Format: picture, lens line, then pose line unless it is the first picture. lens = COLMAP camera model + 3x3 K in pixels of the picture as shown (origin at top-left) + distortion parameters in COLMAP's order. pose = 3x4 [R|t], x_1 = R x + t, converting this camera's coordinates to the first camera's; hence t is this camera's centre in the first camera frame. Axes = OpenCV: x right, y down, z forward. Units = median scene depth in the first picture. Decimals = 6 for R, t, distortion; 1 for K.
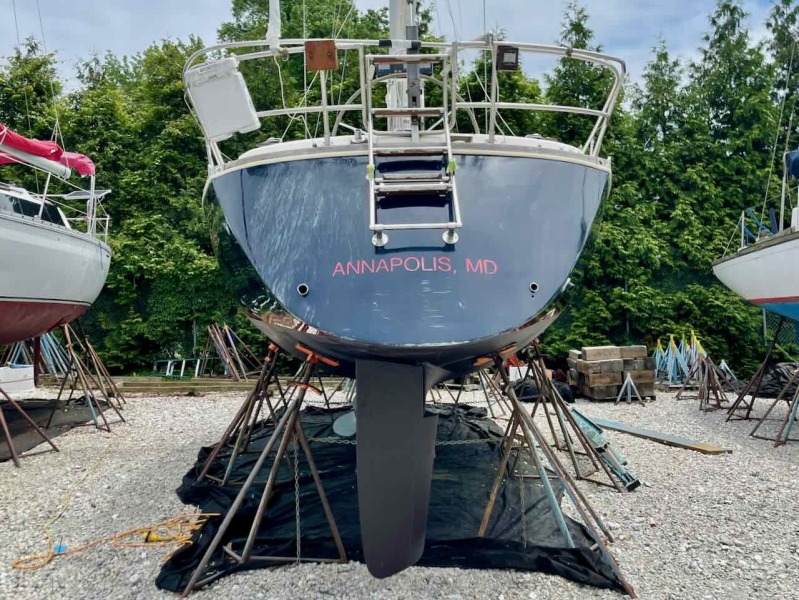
lens RADIAL K [[652.5, 0, 399.5], [0, 652.5, 300.0], [0, 0, 1]] dist [-0.002403, -0.015683]
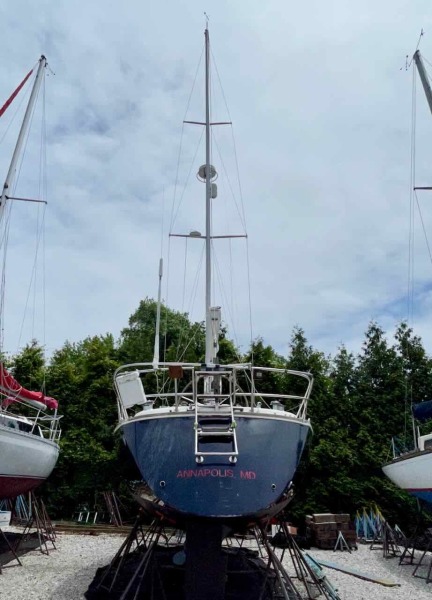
lens RADIAL K [[415.2, 0, 184.0], [0, 415.2, 300.3], [0, 0, 1]] dist [-0.027712, 0.002575]
pose [[0.997768, 0.010207, -0.065992, 0.001713], [-0.033599, 0.930780, -0.364032, -0.050410], [0.057708, 0.365437, 0.929046, -0.269888]]
